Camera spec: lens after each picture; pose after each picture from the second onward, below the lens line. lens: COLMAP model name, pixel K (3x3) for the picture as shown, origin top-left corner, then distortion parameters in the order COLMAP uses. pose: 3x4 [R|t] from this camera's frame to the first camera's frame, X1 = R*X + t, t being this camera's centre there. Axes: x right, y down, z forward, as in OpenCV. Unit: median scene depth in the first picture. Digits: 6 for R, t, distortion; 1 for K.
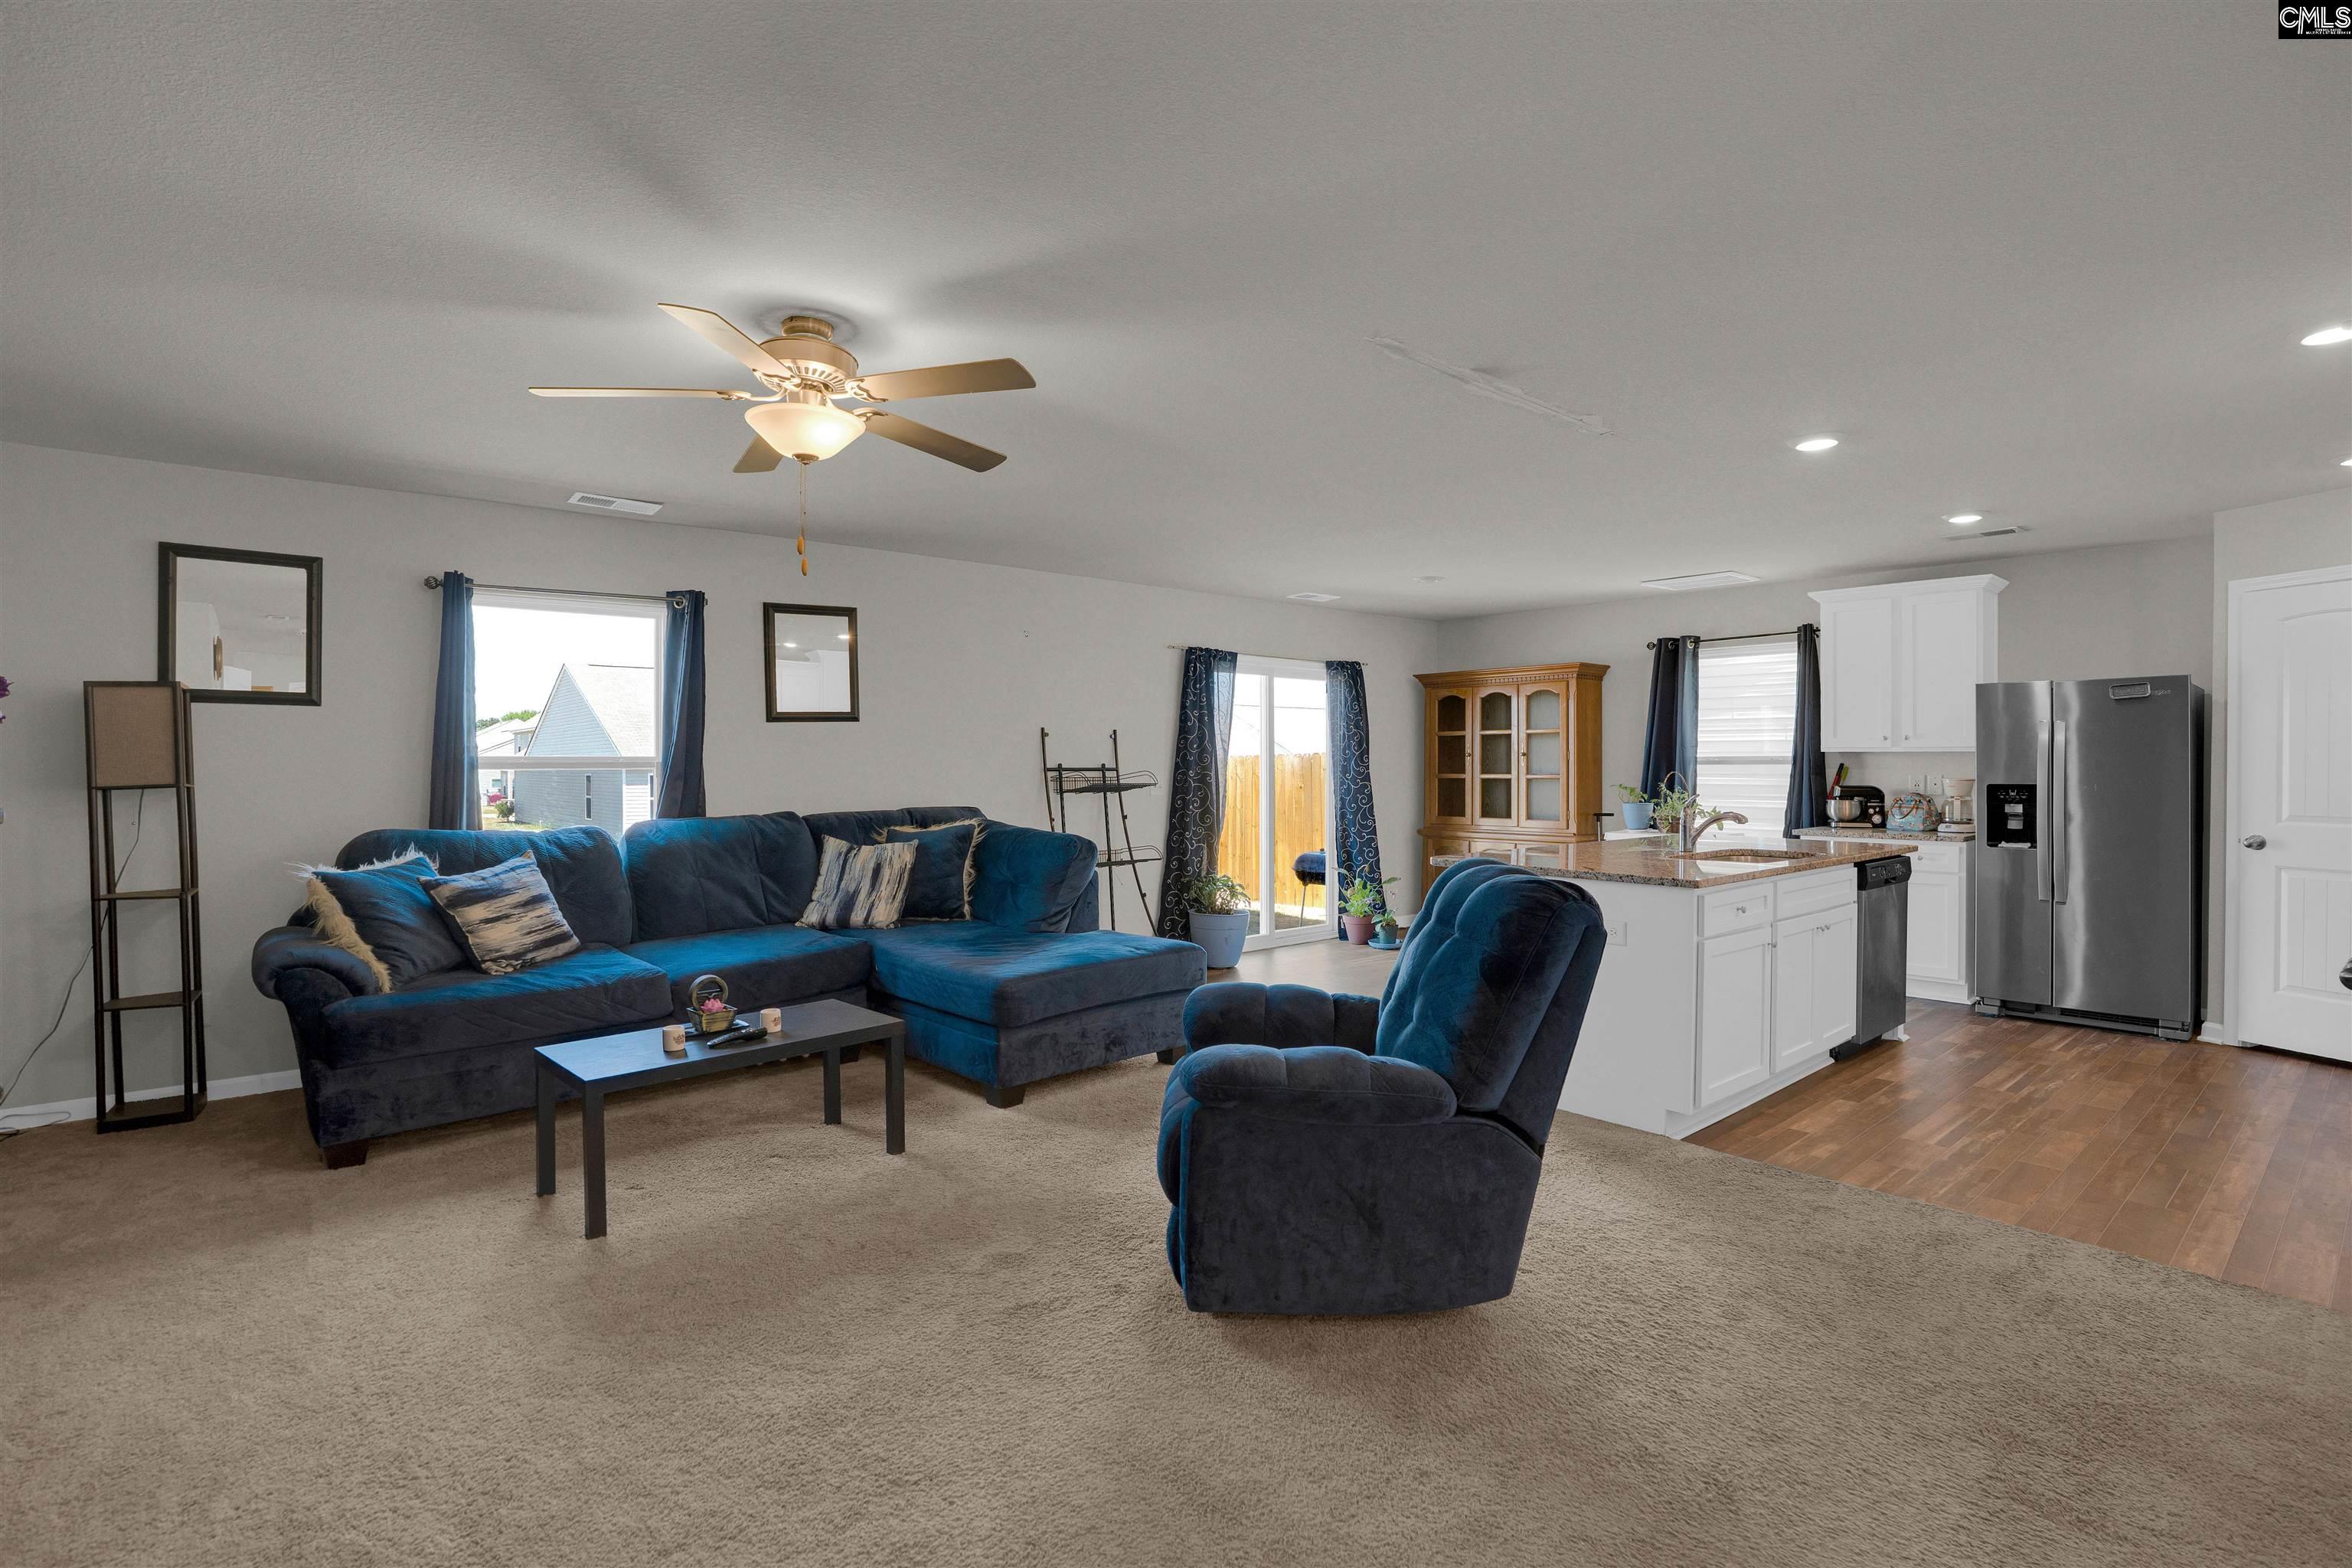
lens RADIAL K [[1113.1, 0, 1184.3], [0, 1113.1, 757.6], [0, 0, 1]] dist [-0.058552, 0.026159]
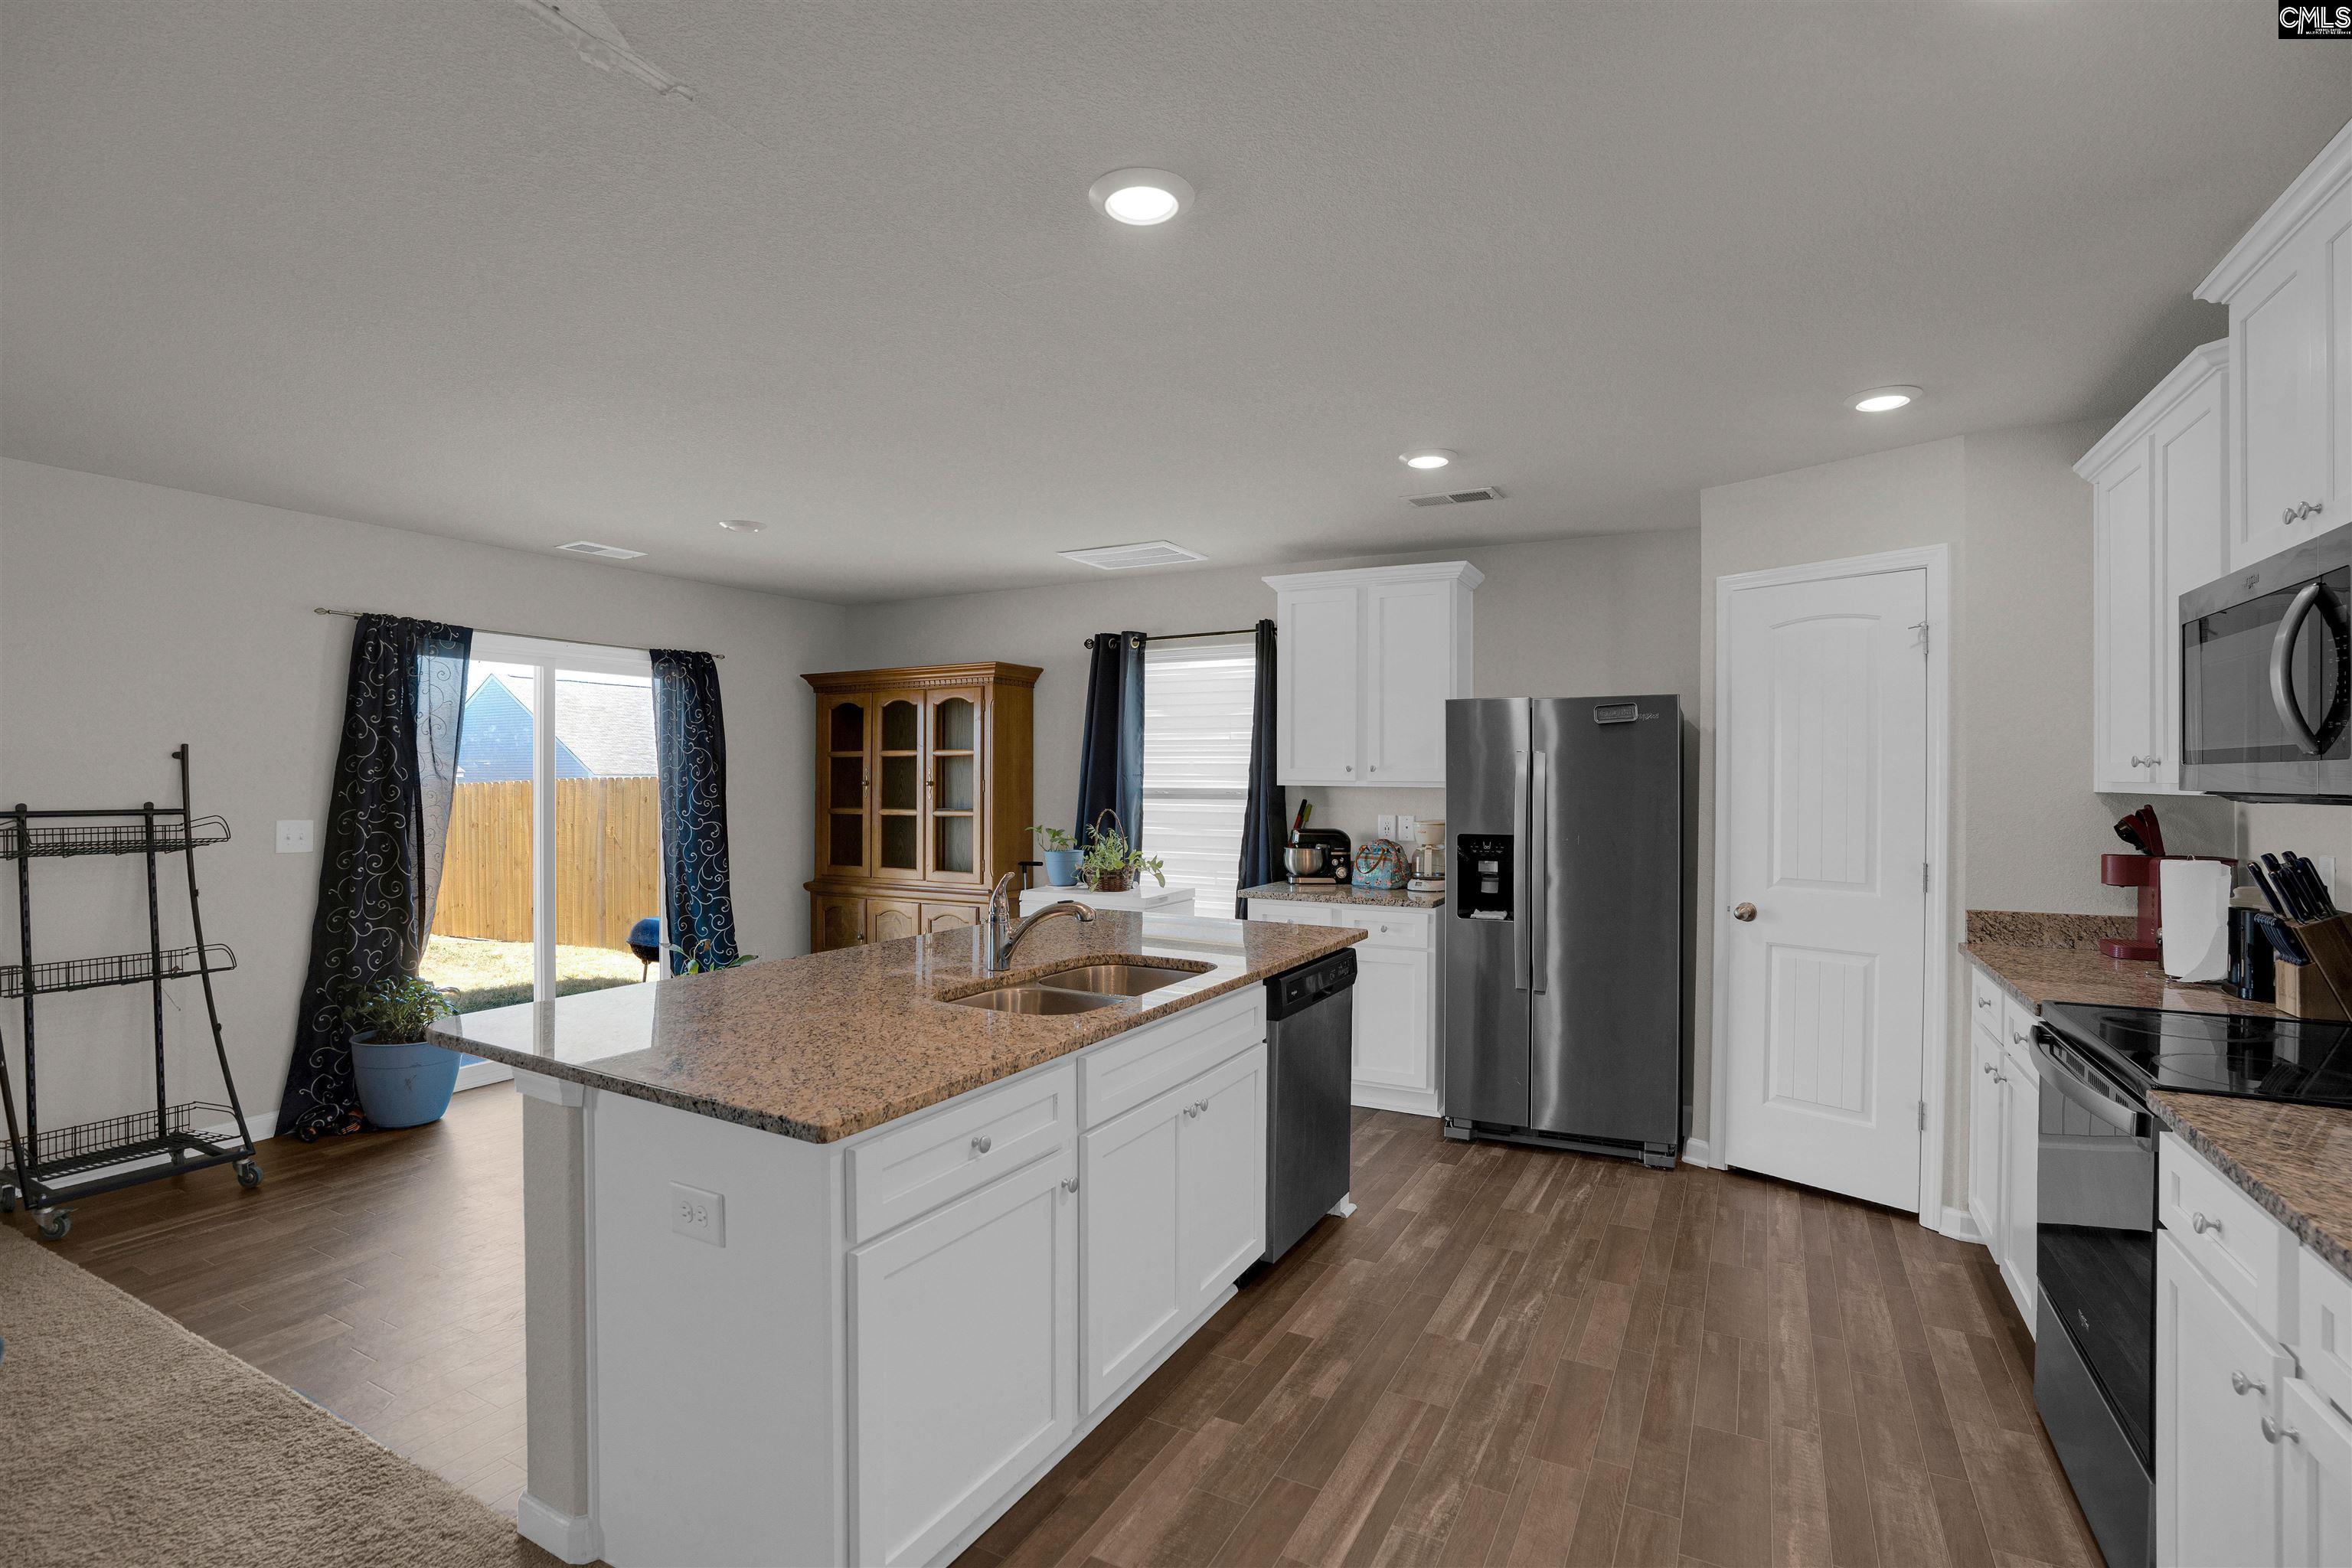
lens RADIAL K [[1113.1, 0, 1184.3], [0, 1113.1, 757.6], [0, 0, 1]] dist [-0.058552, 0.026159]
pose [[0.930826, 0.010259, 0.365318, 0.286181], [-0.006091, 0.999903, -0.012562, -0.018106], [-0.365411, 0.009468, 0.930798, 0.359929]]
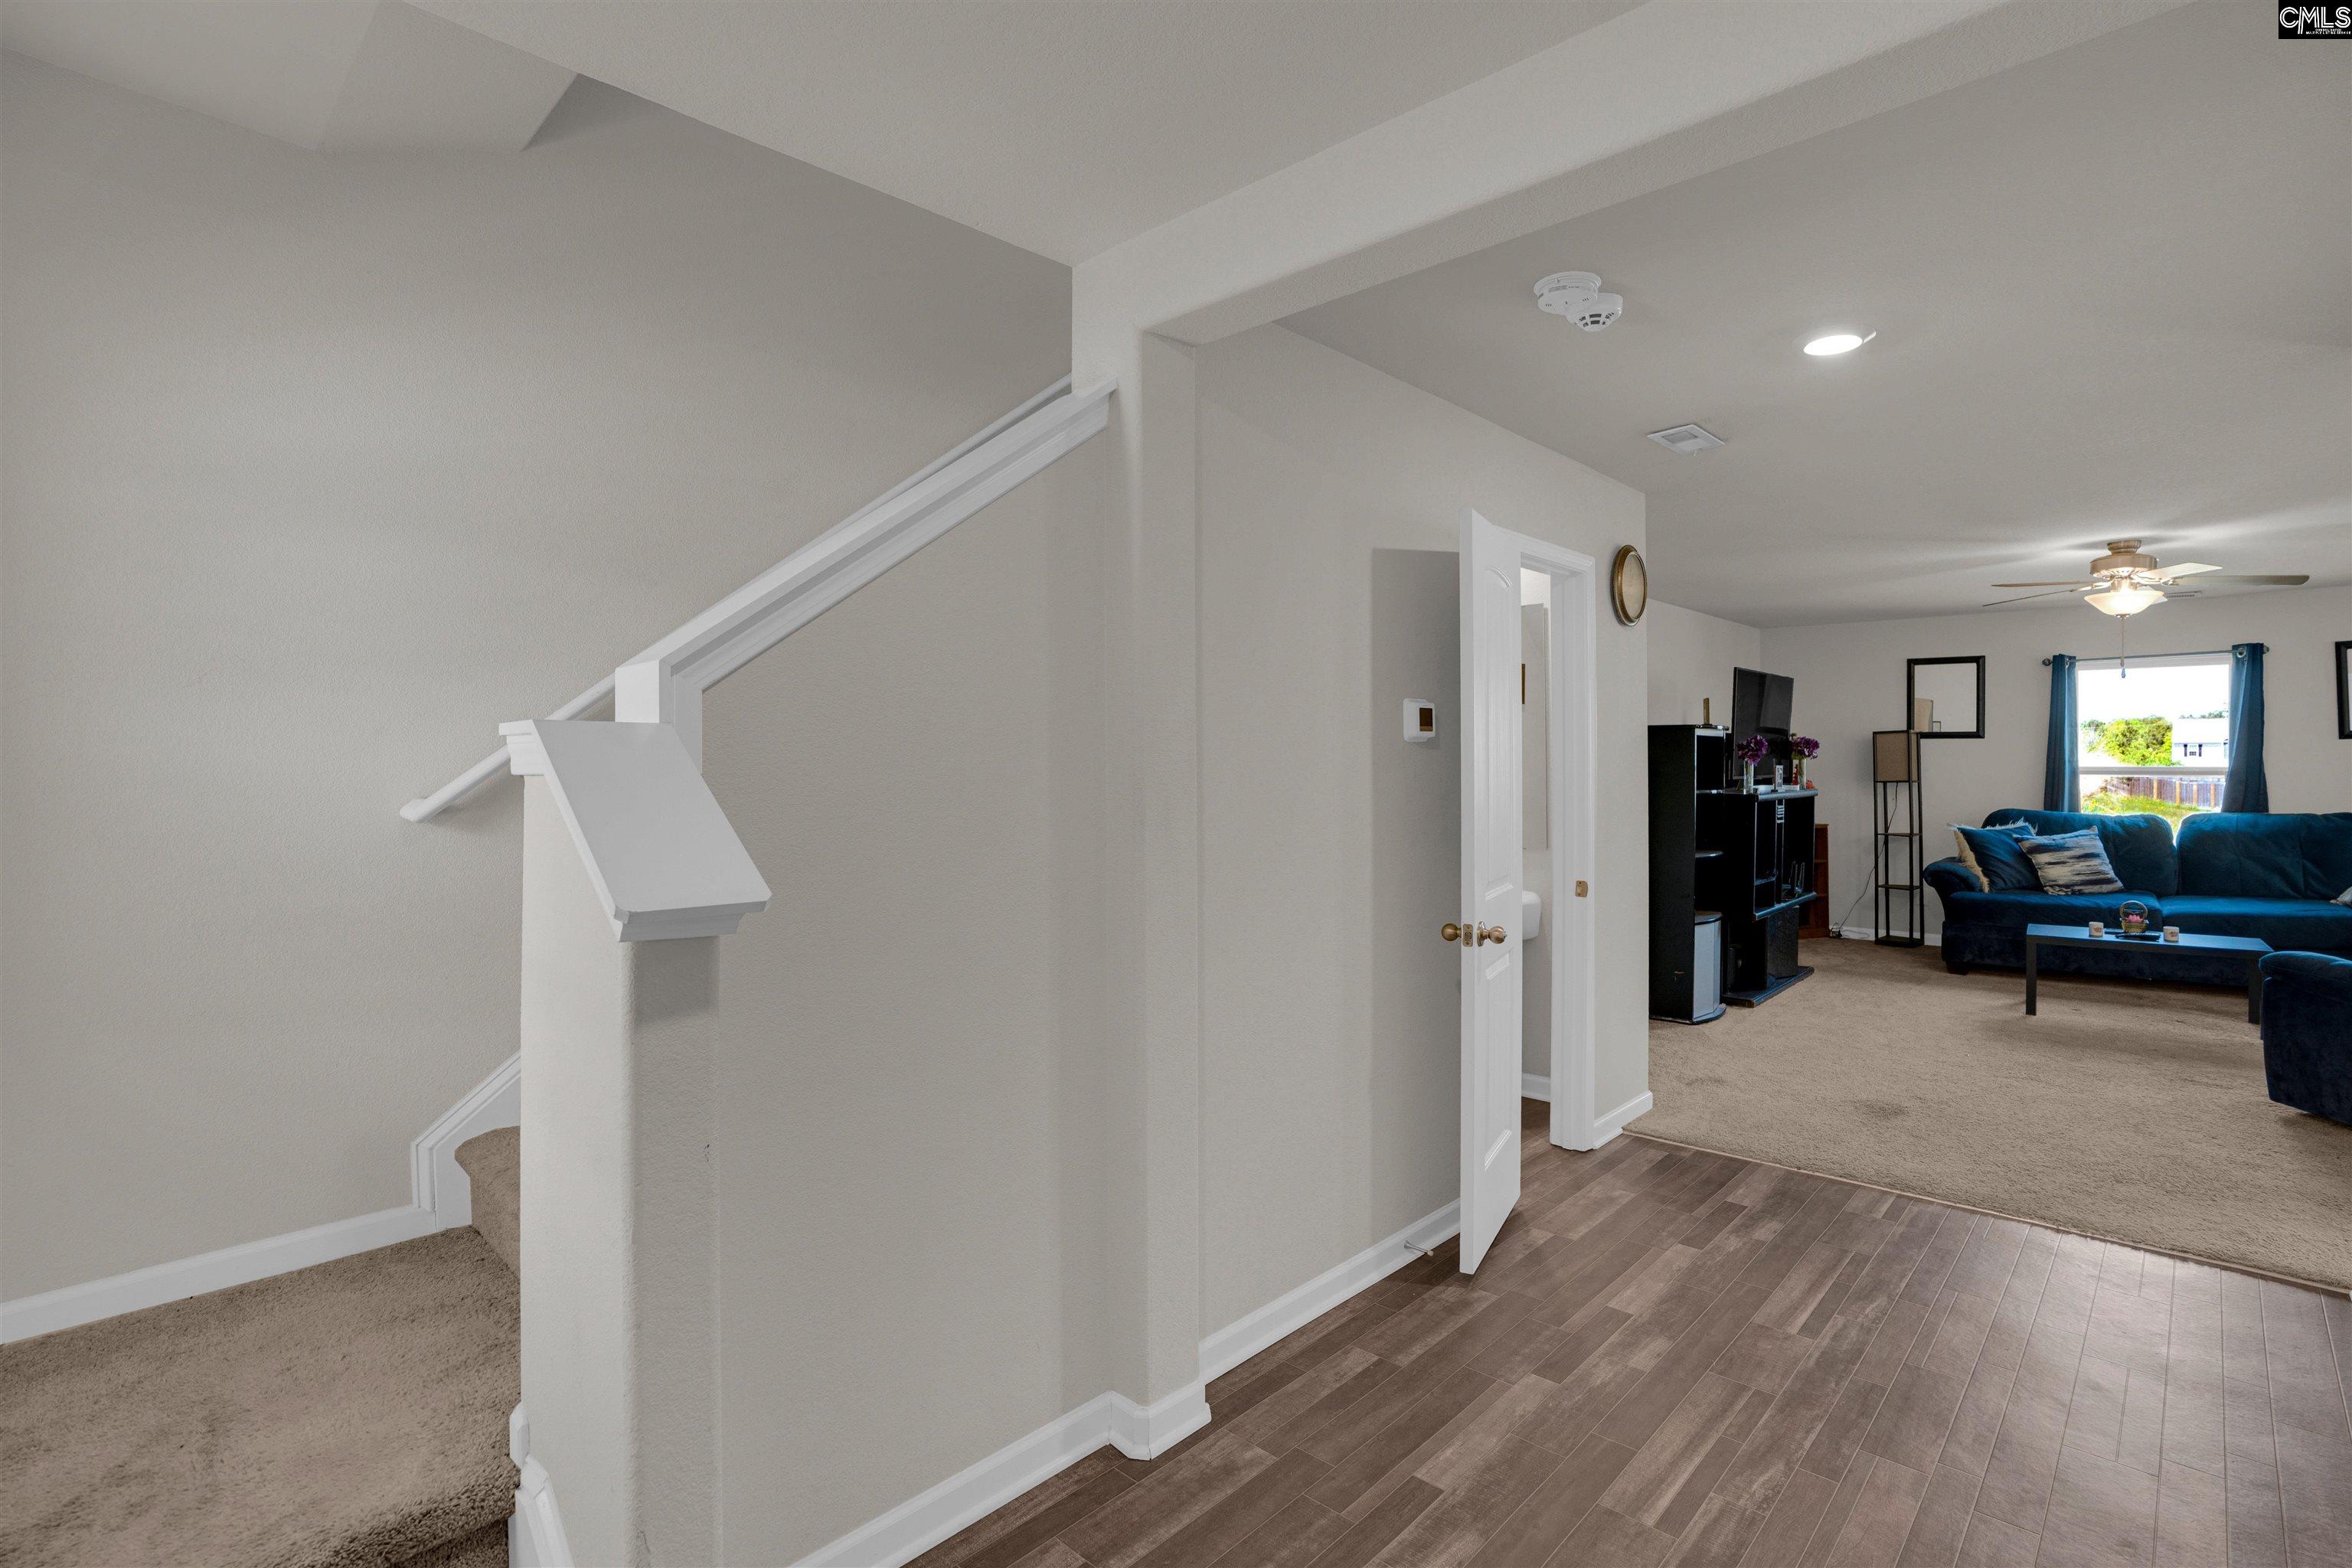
lens RADIAL K [[1116.9, 0, 1176.0], [0, 1116.9, 784.0], [0, 0, 1]] dist [-0.012707, -0.000065]
pose [[0.096986, 0.023742, -0.995003, 0.725719], [0.008136, 0.999663, 0.024646, -0.022835], [0.995252, -0.010486, 0.096760, -0.409101]]
